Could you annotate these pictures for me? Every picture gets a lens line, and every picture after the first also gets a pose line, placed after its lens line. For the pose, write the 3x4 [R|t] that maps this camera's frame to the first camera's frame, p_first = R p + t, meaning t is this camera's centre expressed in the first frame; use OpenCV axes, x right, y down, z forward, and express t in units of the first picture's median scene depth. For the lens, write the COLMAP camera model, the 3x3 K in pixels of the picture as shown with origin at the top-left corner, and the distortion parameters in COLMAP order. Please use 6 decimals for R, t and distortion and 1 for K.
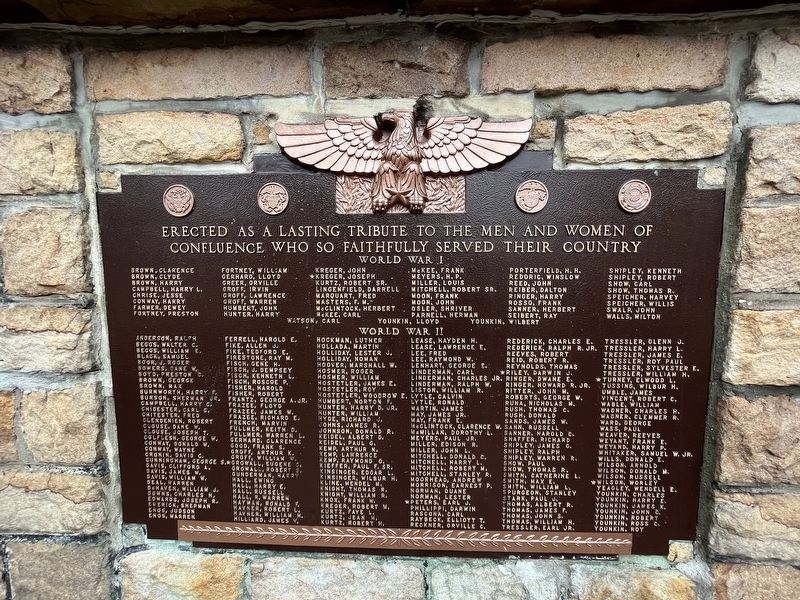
lens RADIAL K [[341.2, 0, 400.1], [0, 341.2, 300.4], [0, 0, 1]] dist [-0.003808, -0.000713]
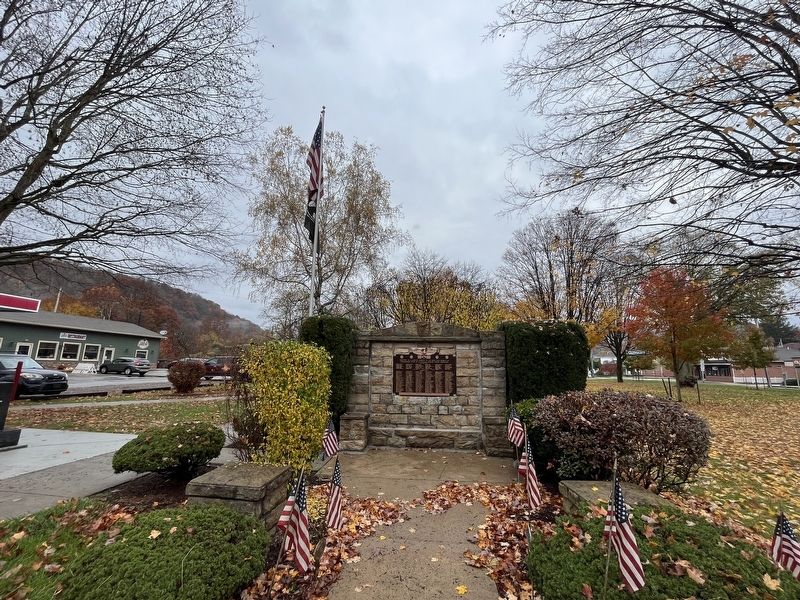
lens RADIAL K [[341.2, 0, 399.6], [0, 341.2, 301.2], [0, 0, 1]] dist [-0.003808, -0.000713]
pose [[0.995982, -0.003105, -0.089500, 0.180350], [-0.021159, 0.962944, -0.268870, 0.812016], [0.087018, 0.269684, 0.959009, -8.908136]]
